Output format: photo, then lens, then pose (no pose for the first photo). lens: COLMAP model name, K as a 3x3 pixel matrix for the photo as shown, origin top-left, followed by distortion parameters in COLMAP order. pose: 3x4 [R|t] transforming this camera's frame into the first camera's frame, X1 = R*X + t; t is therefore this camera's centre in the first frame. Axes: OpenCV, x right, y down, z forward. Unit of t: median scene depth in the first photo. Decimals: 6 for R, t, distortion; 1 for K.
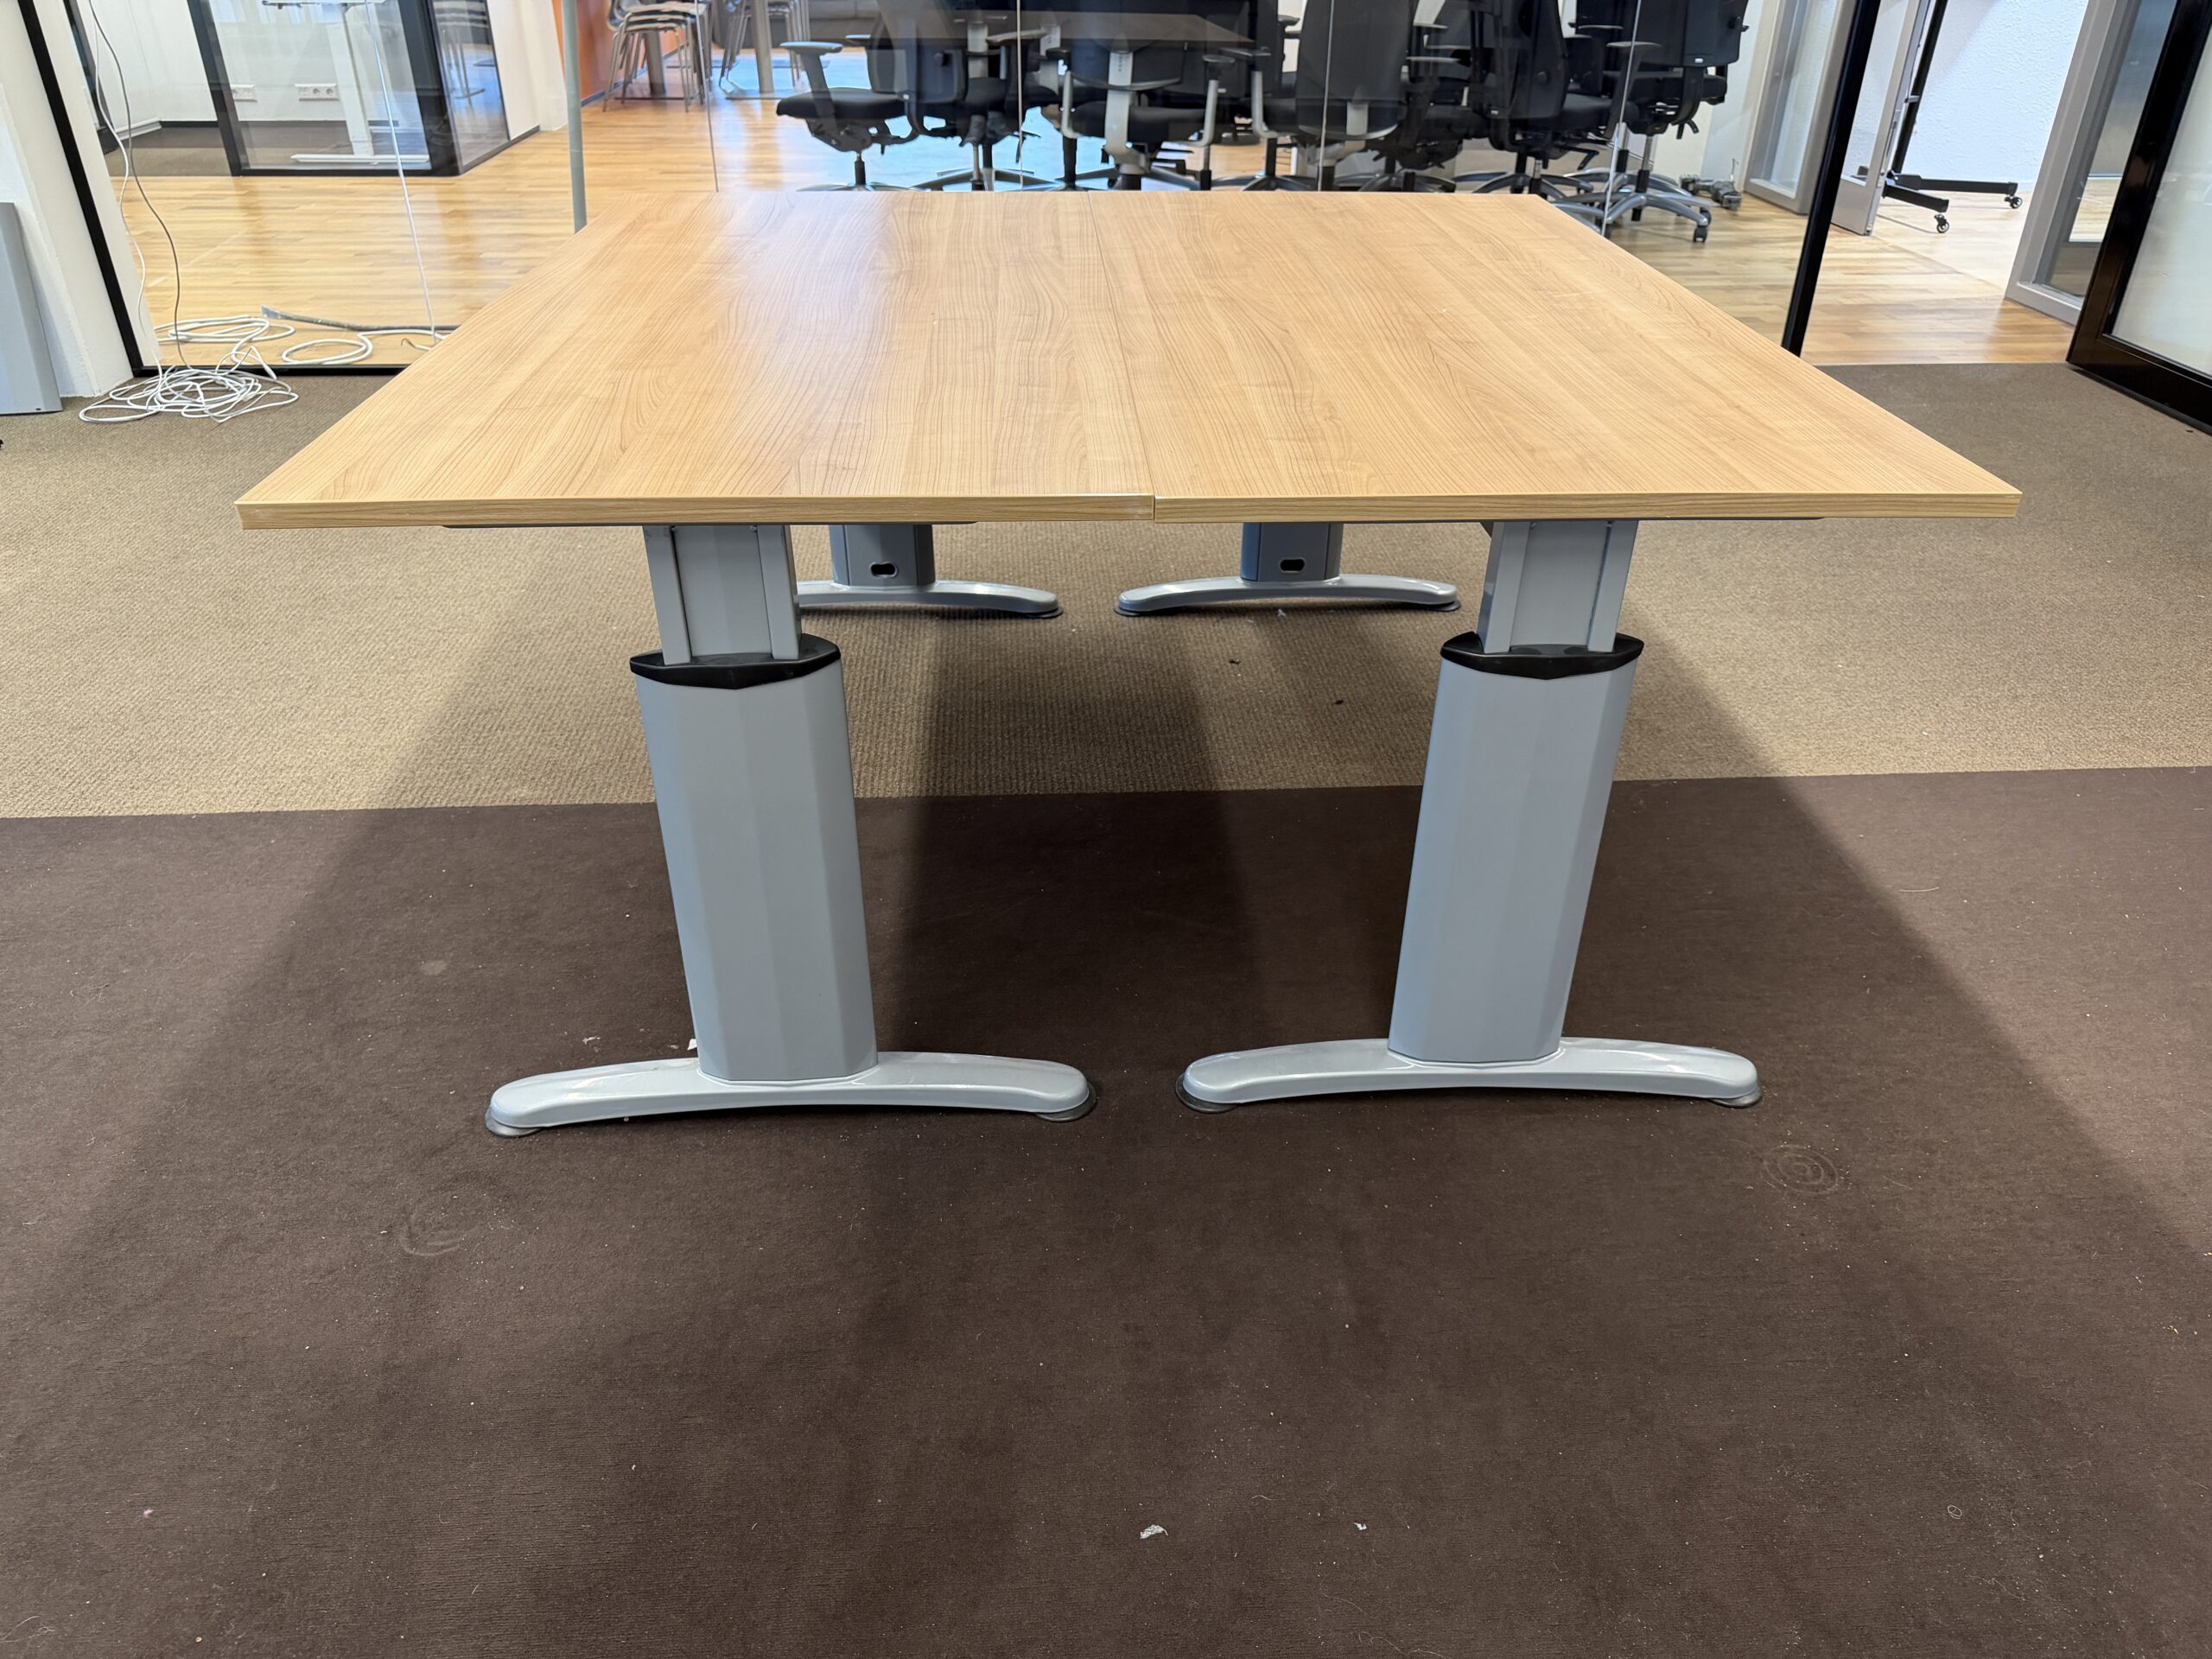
lens RADIAL K [[1560.0, 0, 1109.6], [0, 1560.0, 845.9], [0, 0, 1]] dist [0.055701, -0.092960]
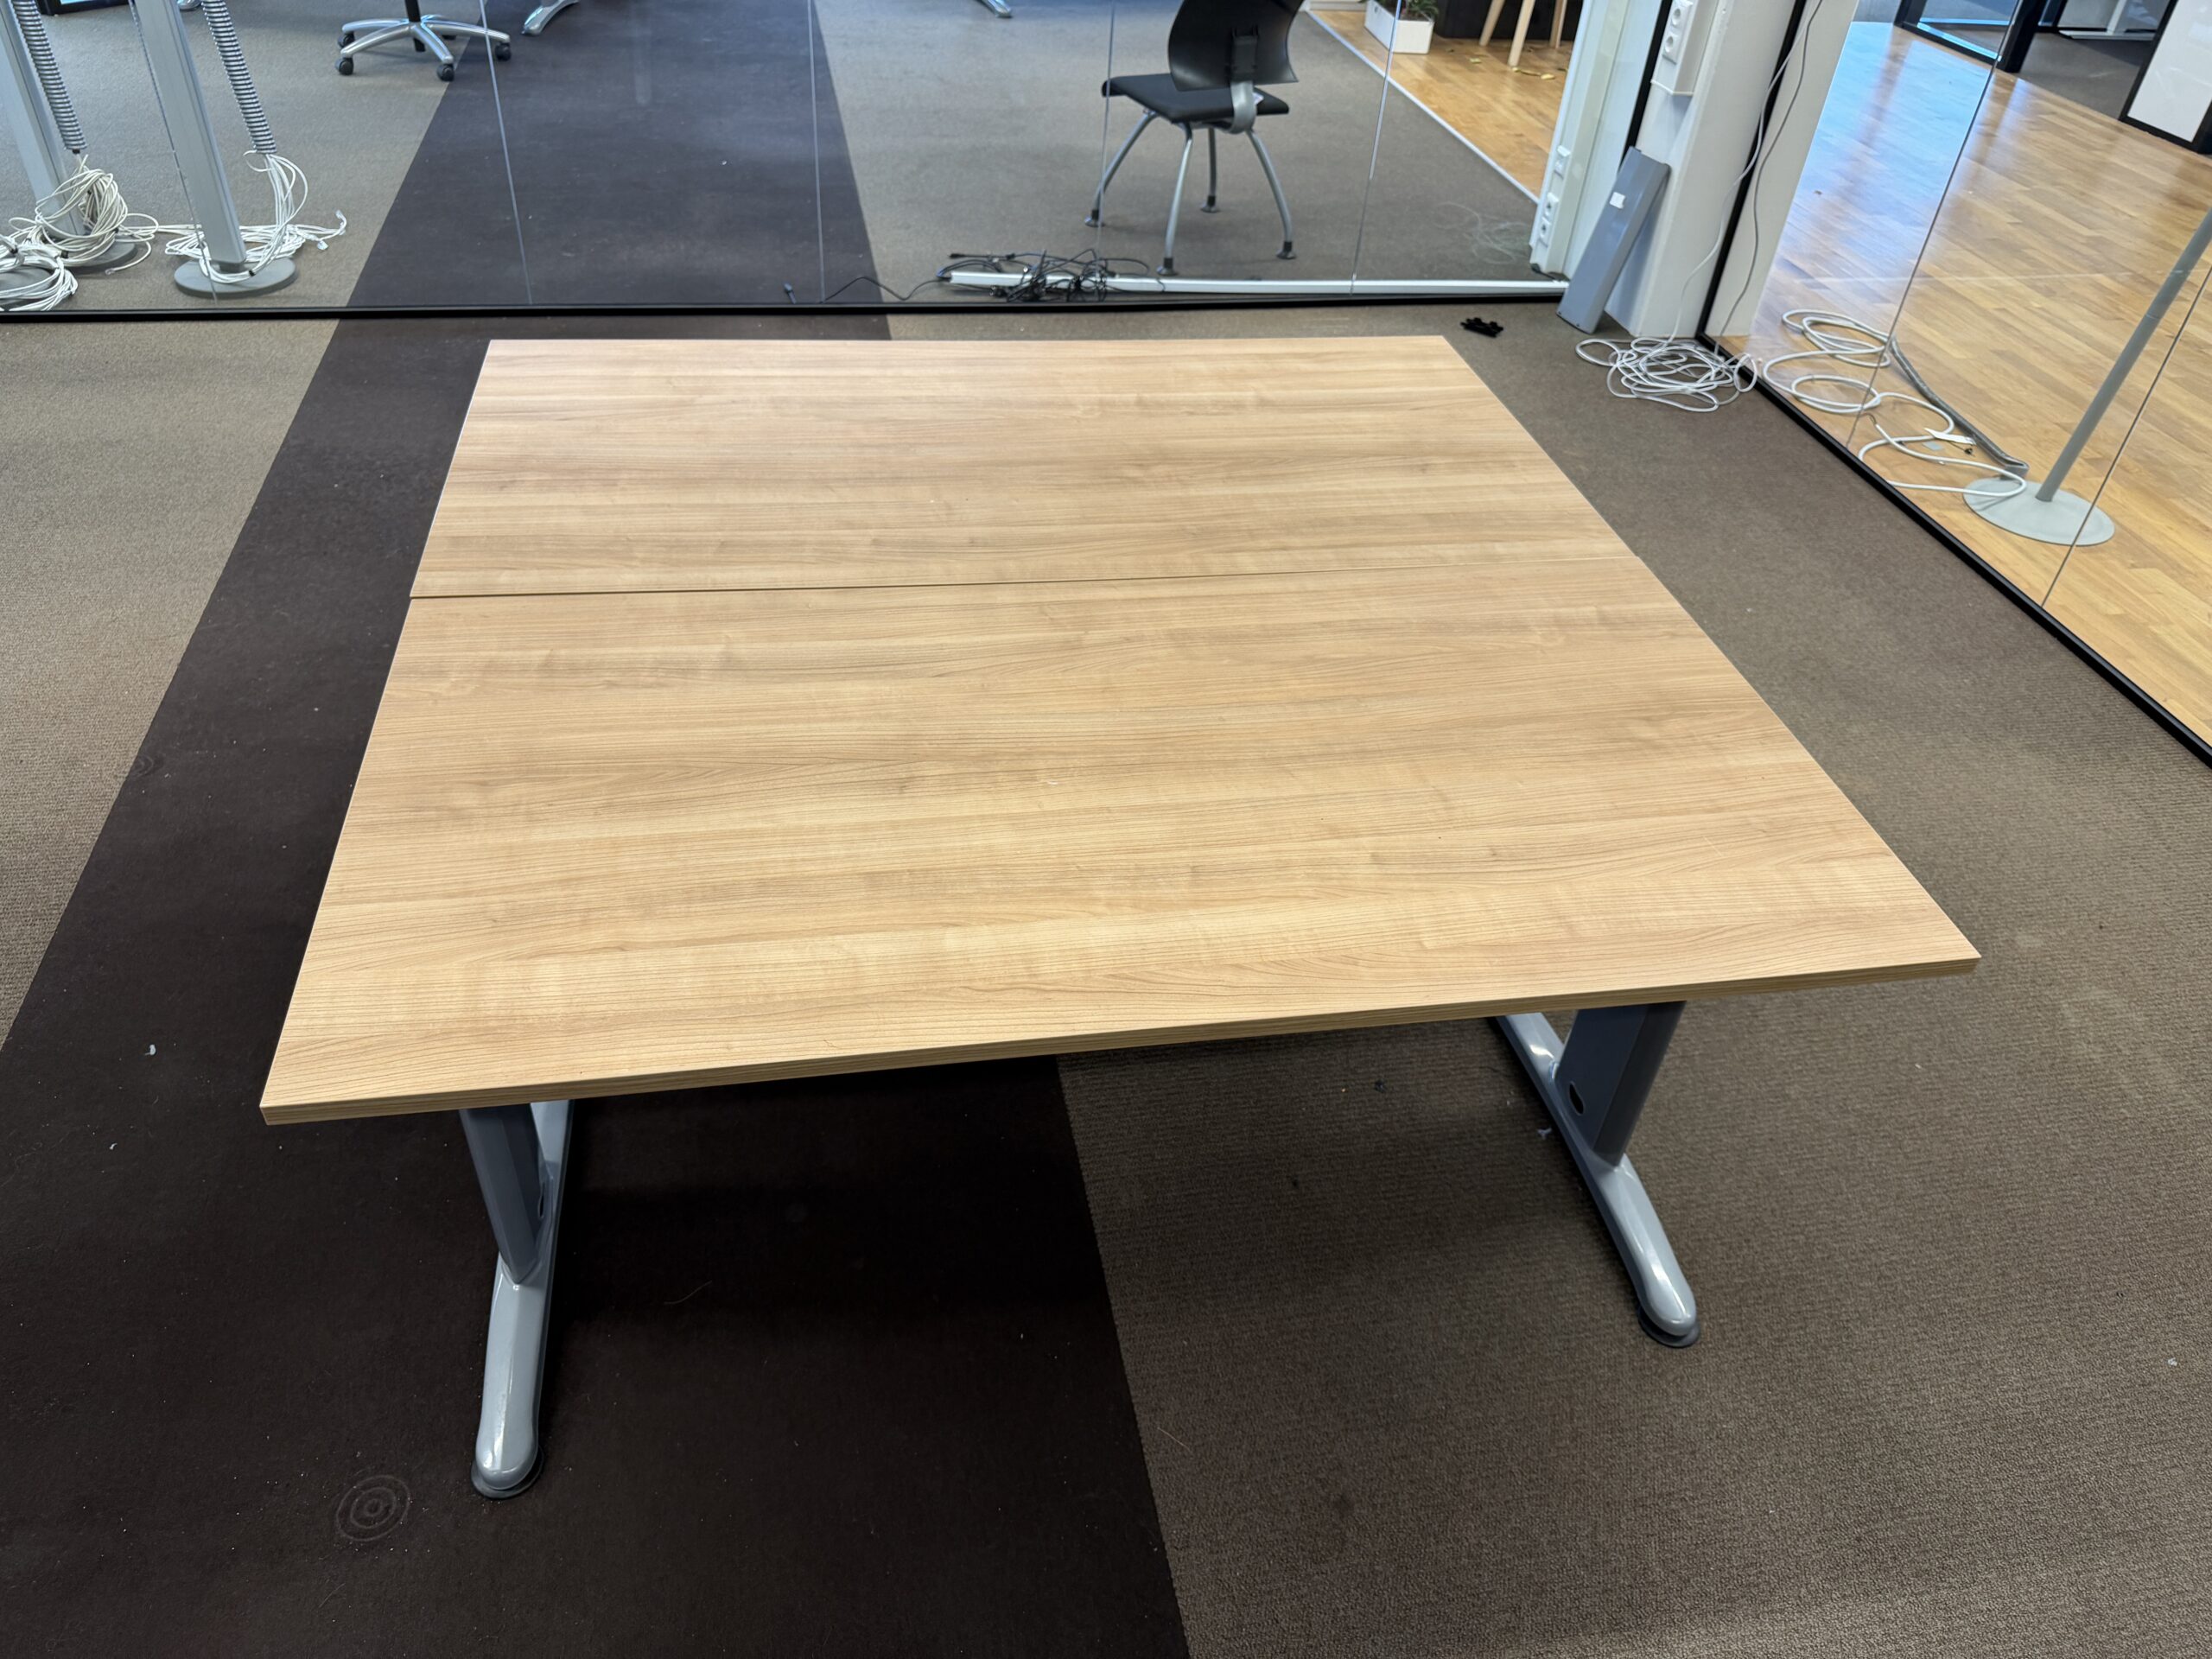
lens RADIAL K [[1565.3, 0, 1114.7], [0, 1565.3, 830.6], [0, 0, 1]] dist [0.046660, -0.039173]
pose [[0.135091, 0.623730, -0.769878, 0.949764], [-0.575433, 0.681926, 0.451502, -0.779167], [0.806614, 0.382019, 0.451037, 0.706346]]
